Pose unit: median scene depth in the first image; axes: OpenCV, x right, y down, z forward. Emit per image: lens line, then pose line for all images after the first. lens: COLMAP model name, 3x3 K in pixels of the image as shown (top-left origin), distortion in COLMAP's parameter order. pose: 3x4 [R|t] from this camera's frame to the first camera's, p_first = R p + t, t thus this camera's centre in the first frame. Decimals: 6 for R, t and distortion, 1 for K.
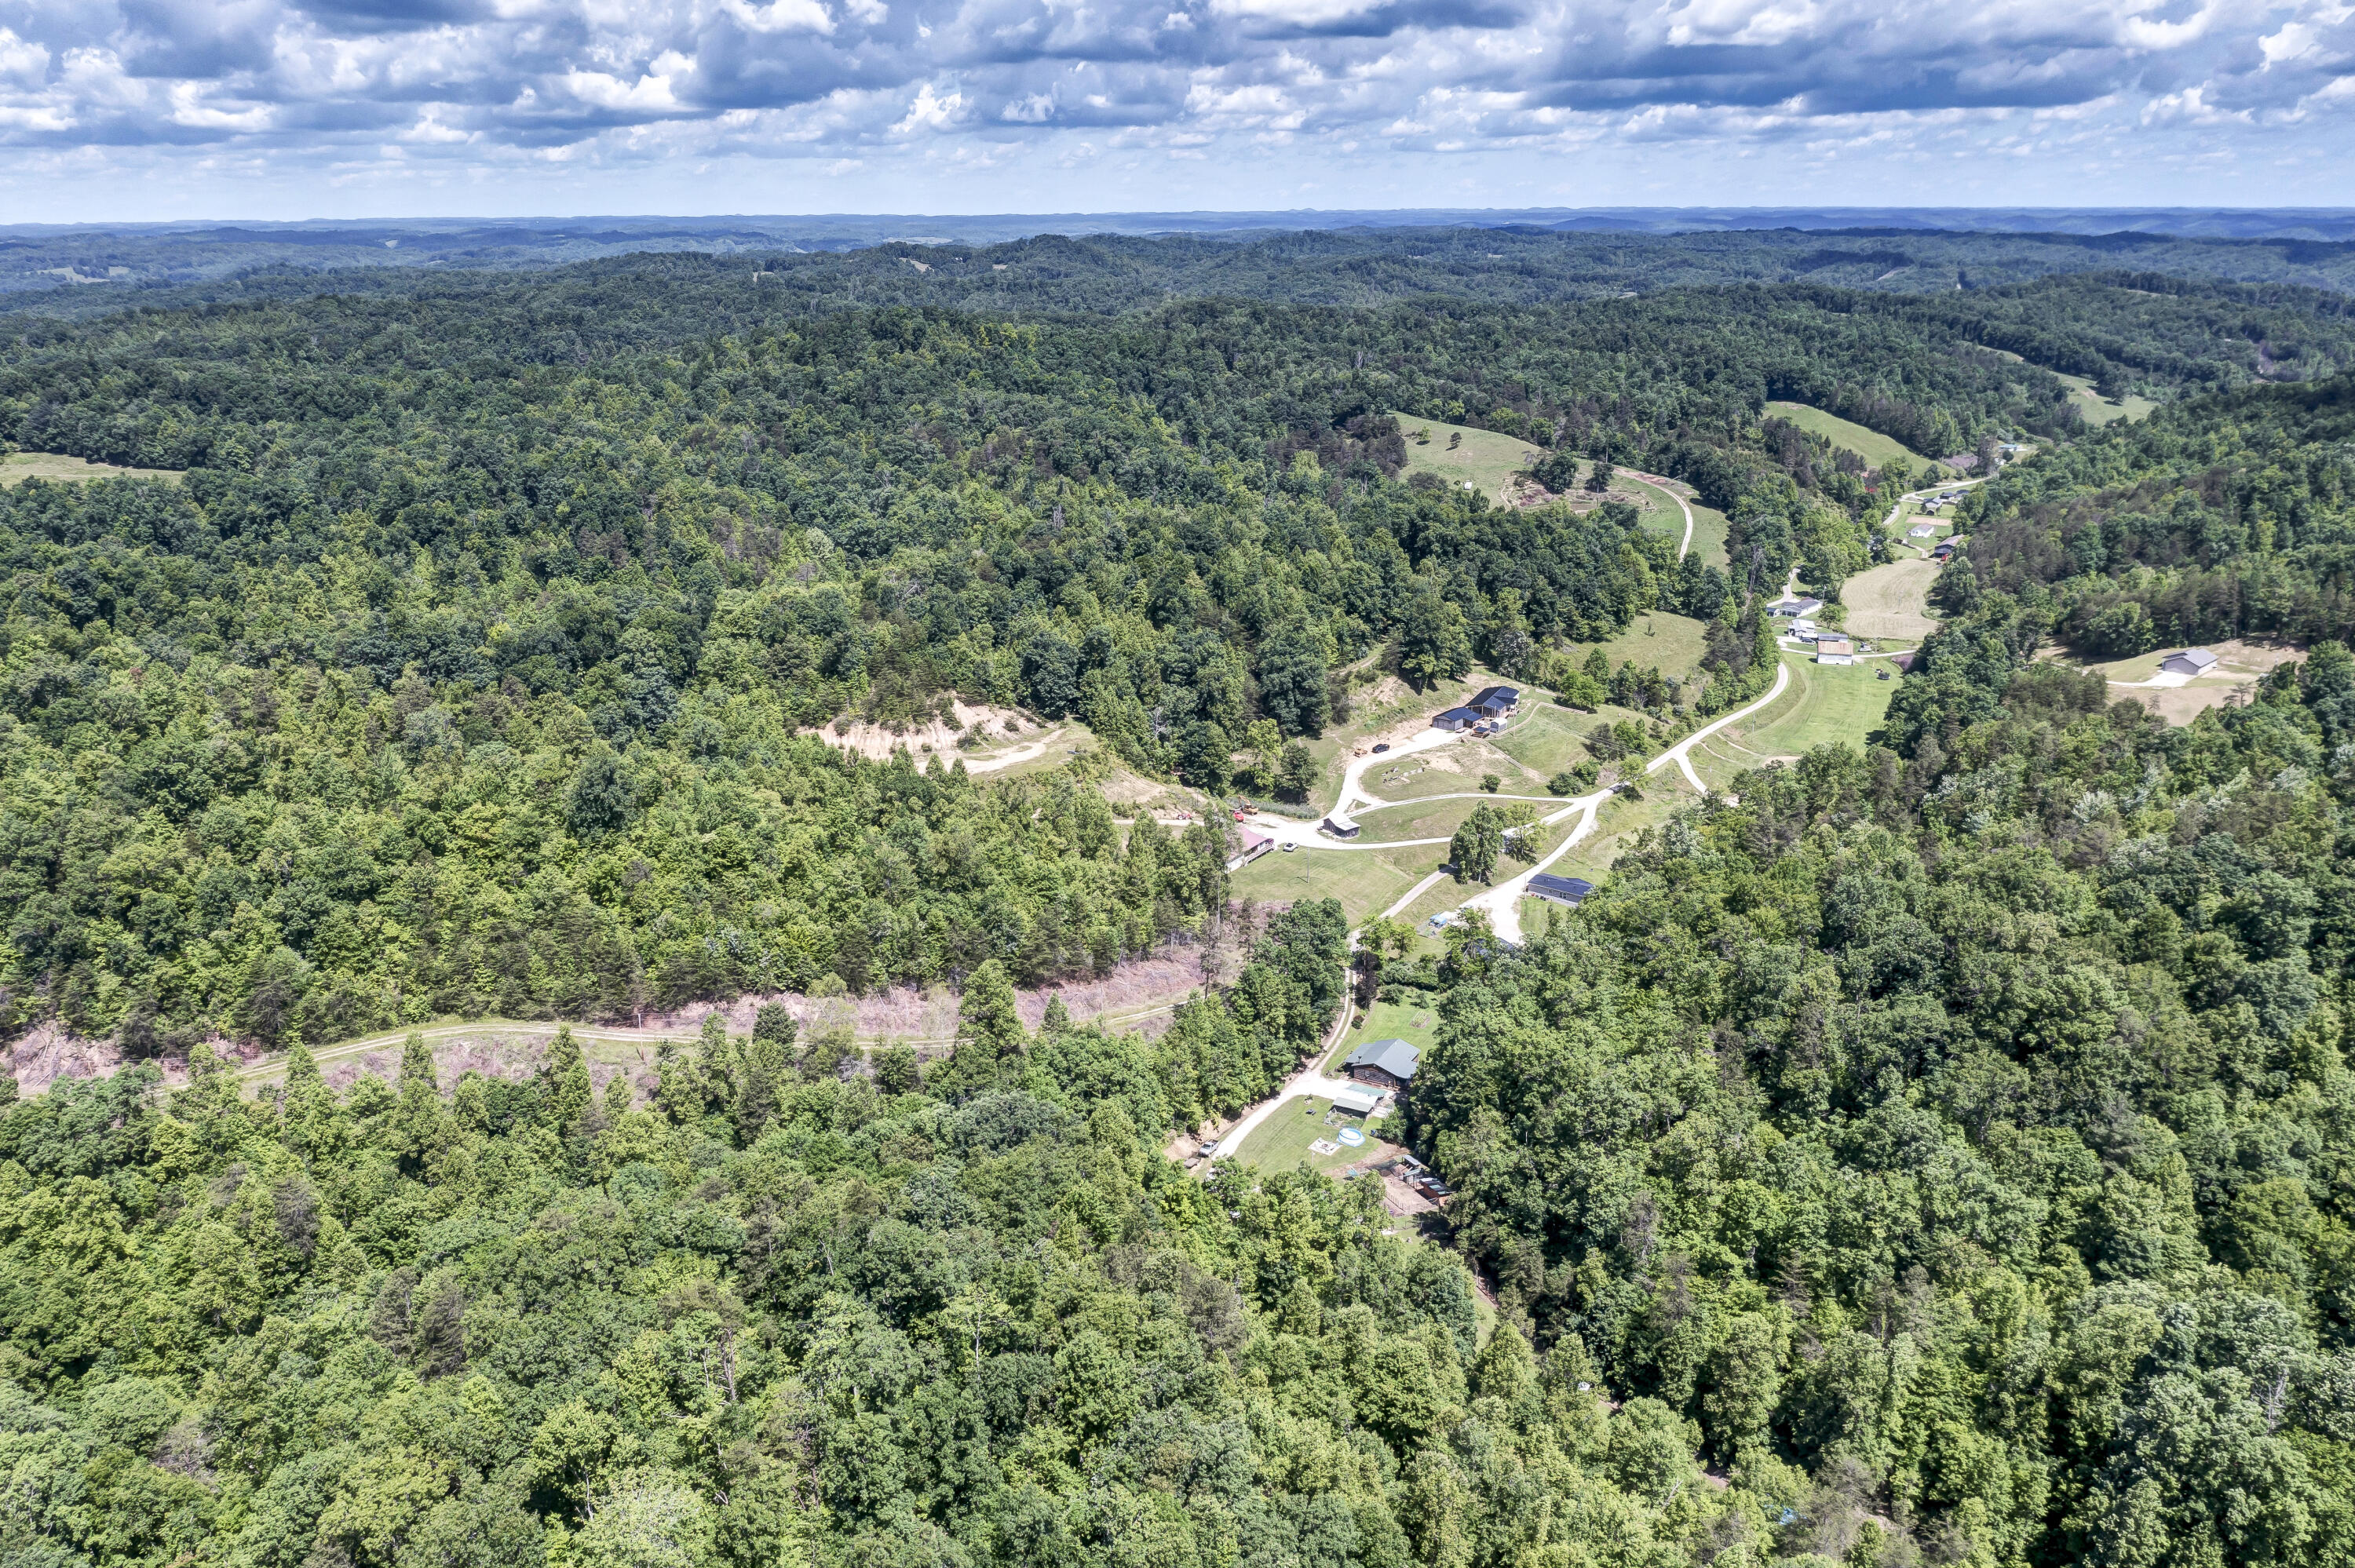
lens RADIAL K [[1864.8, 0, 1170.1], [0, 1864.8, 783.8], [0, 0, 1]] dist [-0.012401, -0.004782]
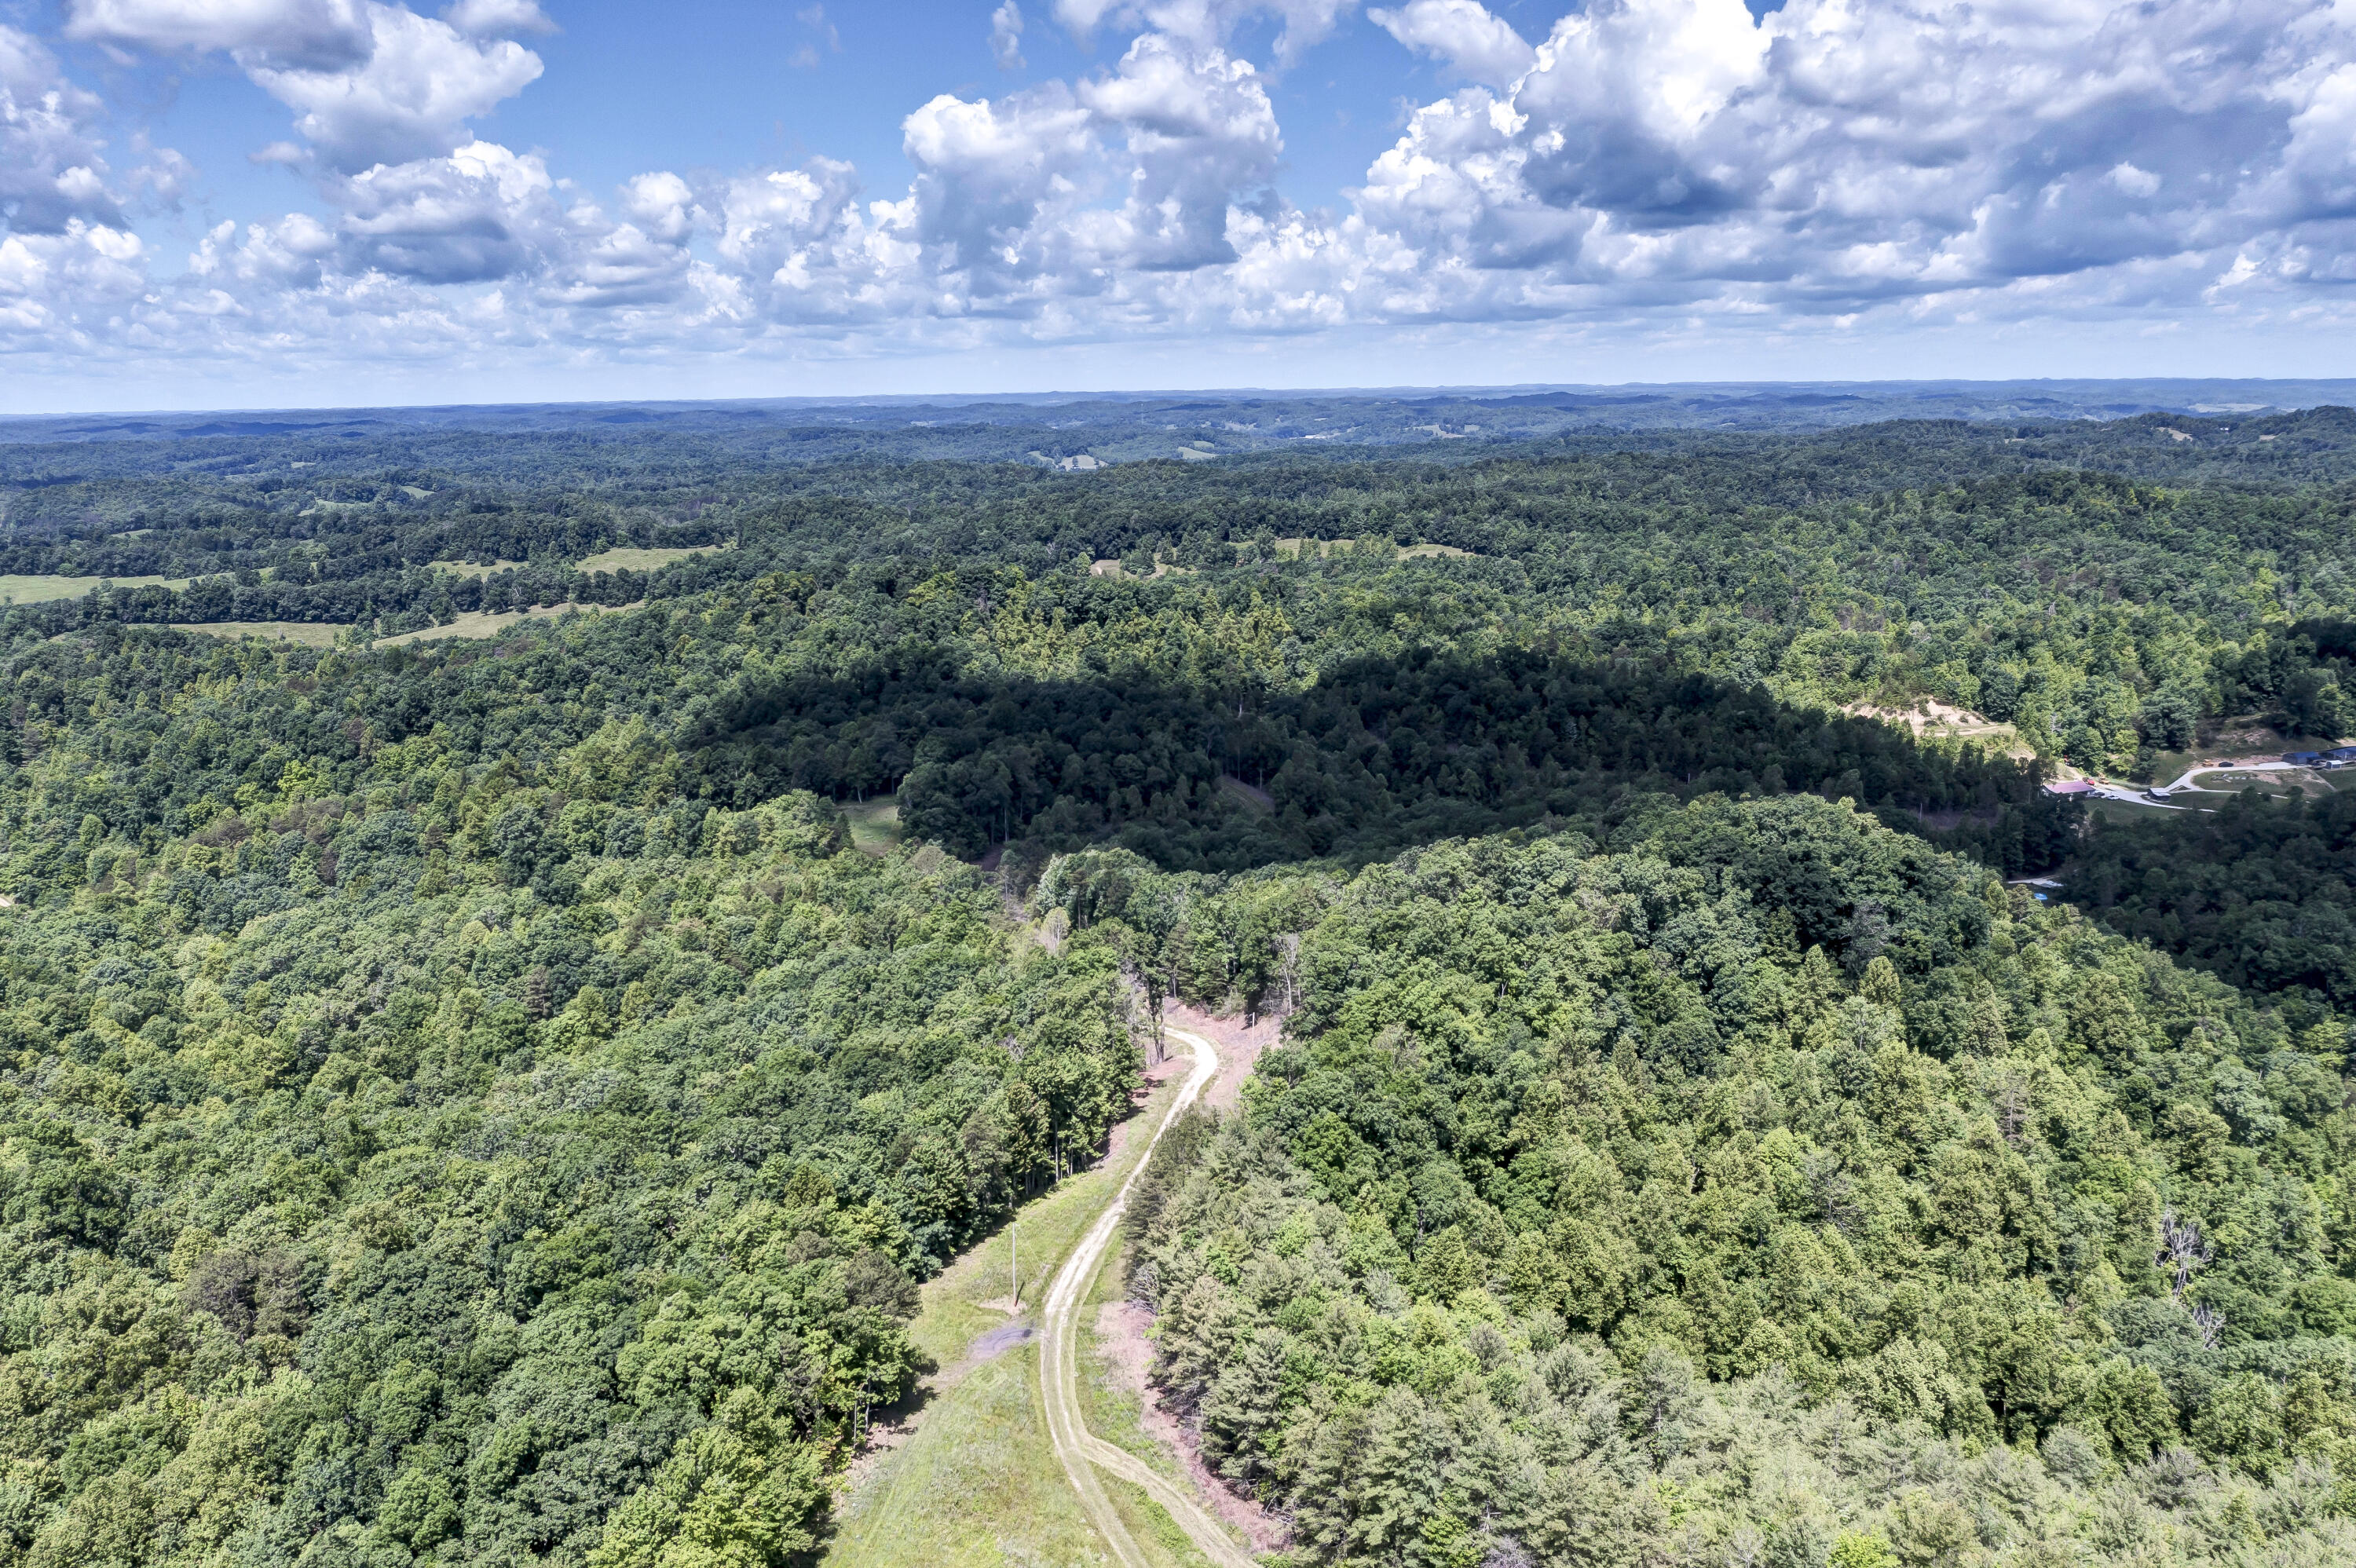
lens RADIAL K [[1865.6, 0, 1170.6], [0, 1865.6, 783.8], [0, 0, 1]] dist [-0.012401, -0.004782]
pose [[0.794275, 0.122416, -0.595098, 0.255313], [-0.170837, 0.984972, -0.025400, 0.138686], [0.583045, 0.121839, 0.803252, -0.533830]]
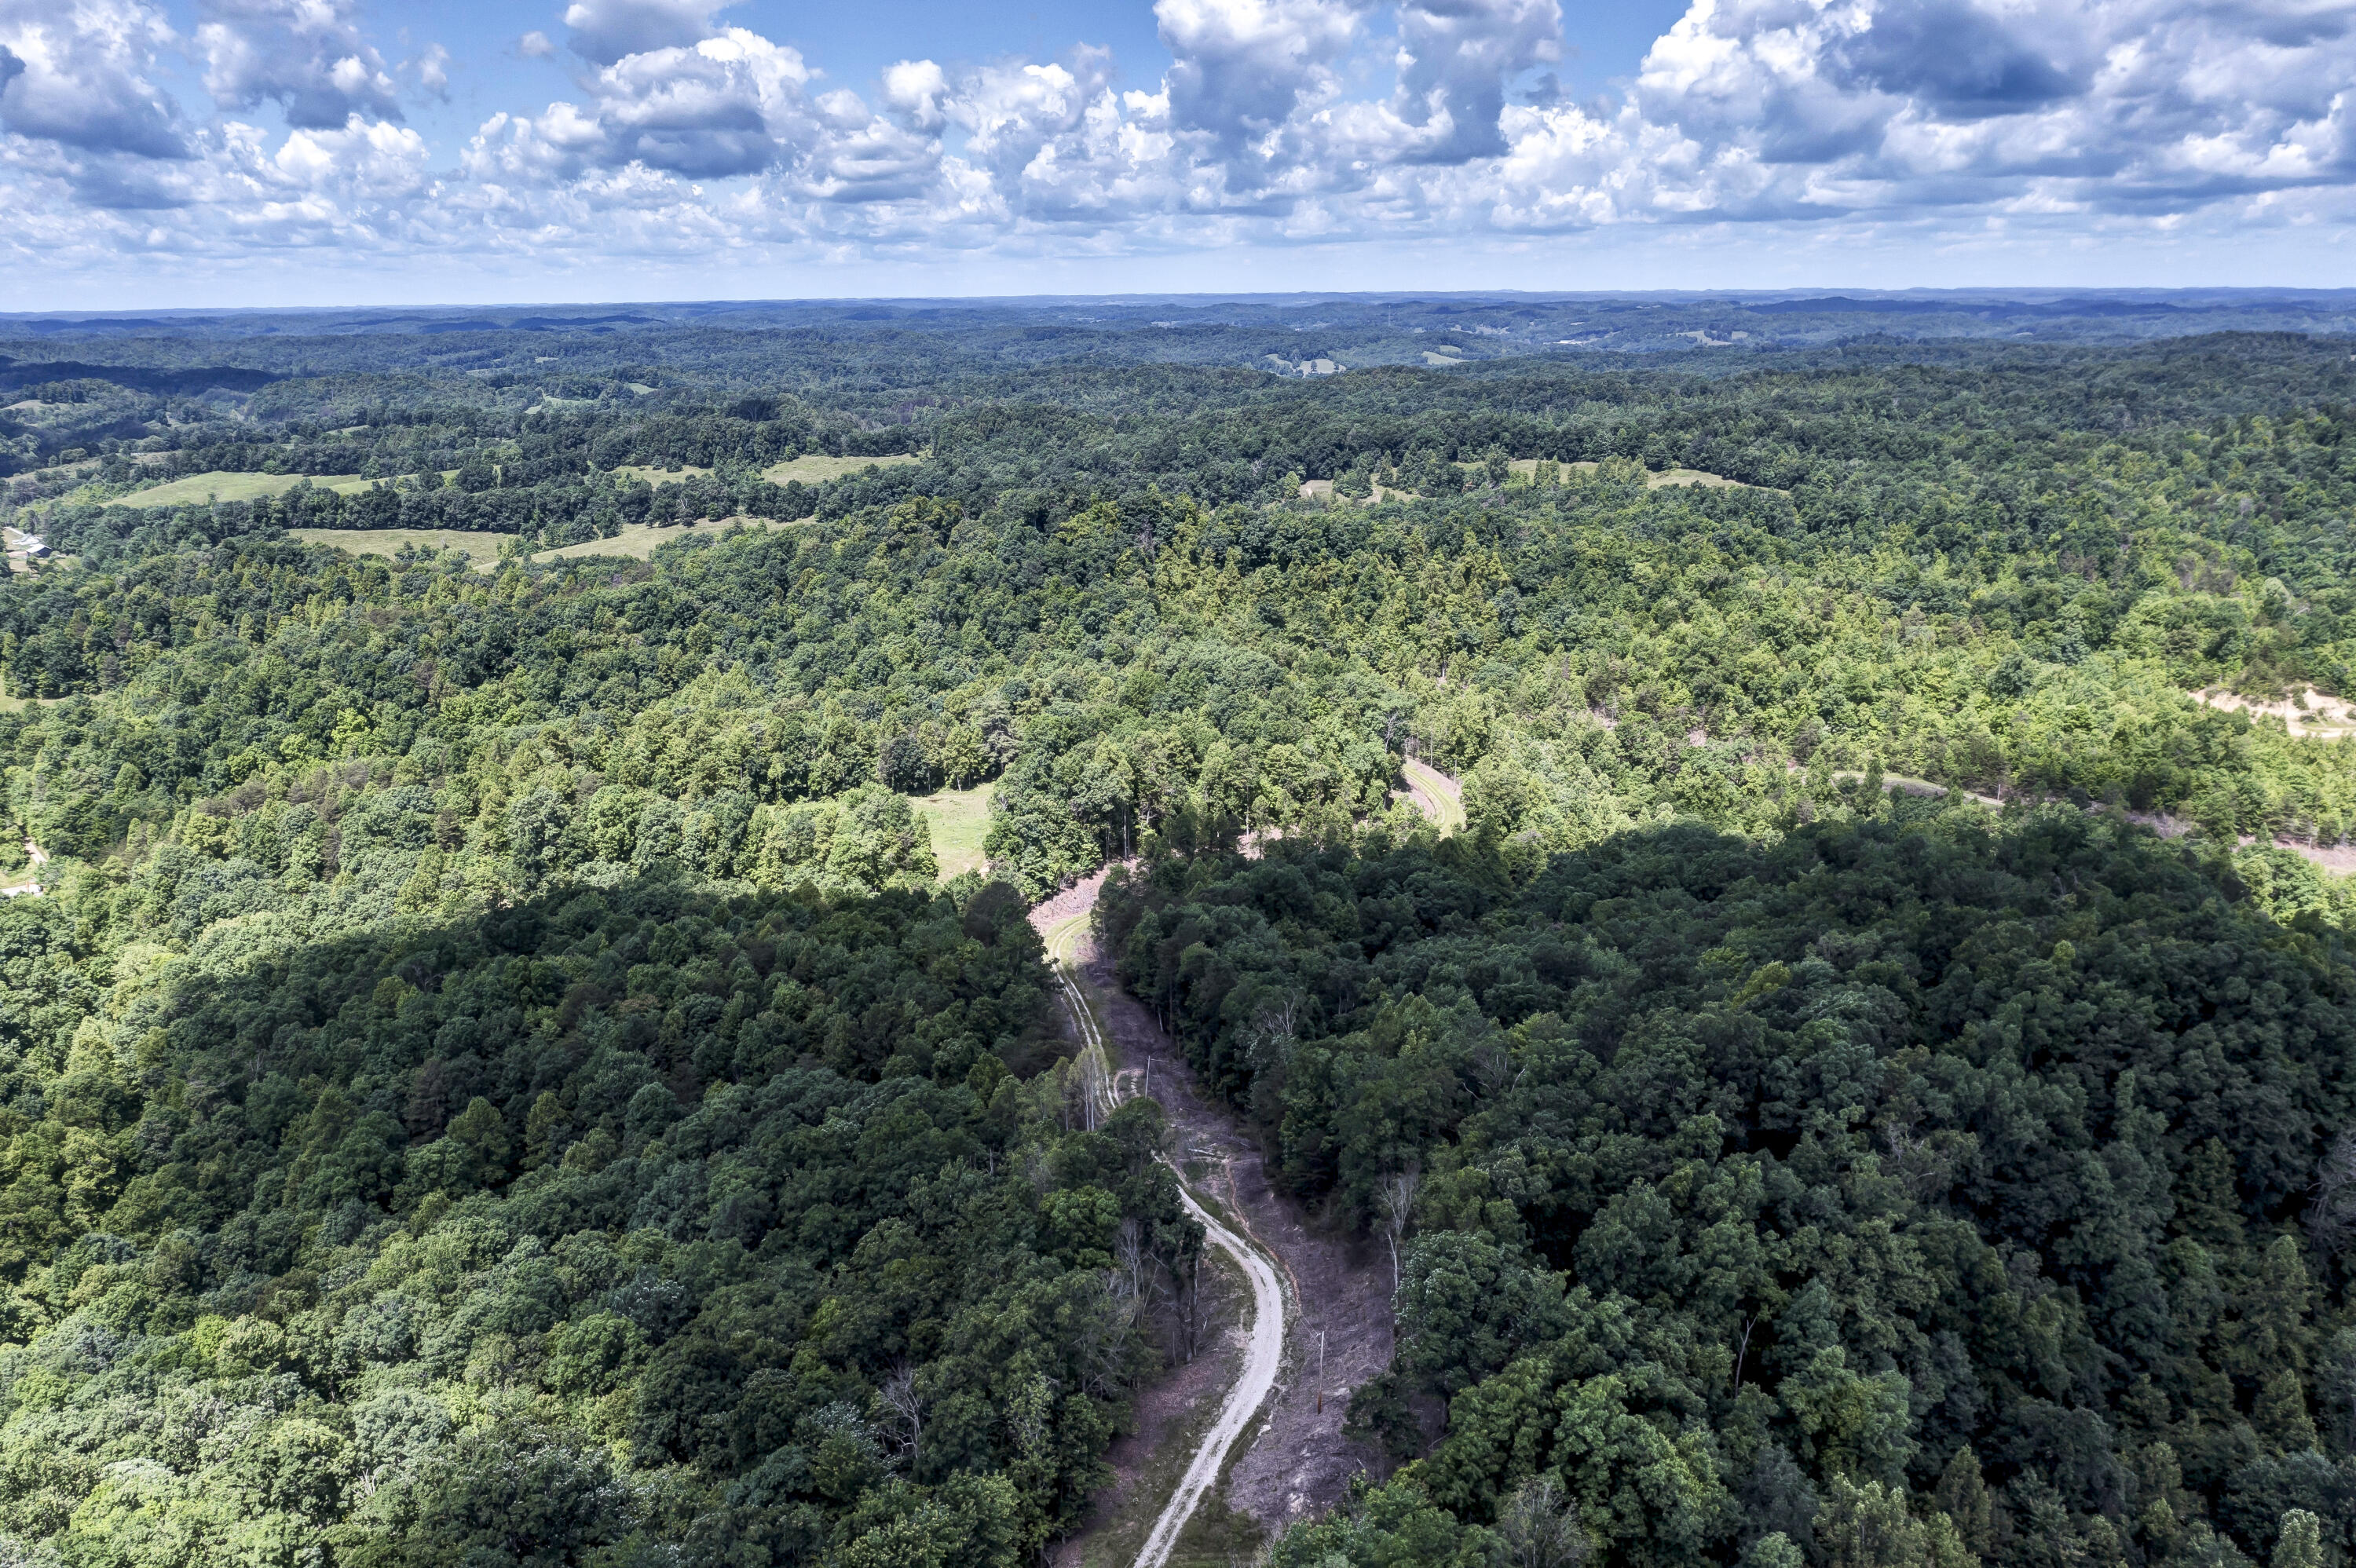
lens RADIAL K [[1865.6, 0, 1170.6], [0, 1865.6, 783.8], [0, 0, 1]] dist [-0.012401, -0.004782]
pose [[0.707677, 0.182686, -0.682510, 0.169246], [-0.205806, 0.977404, 0.048226, 0.093141], [0.675898, 0.106336, 0.729284, -0.382327]]
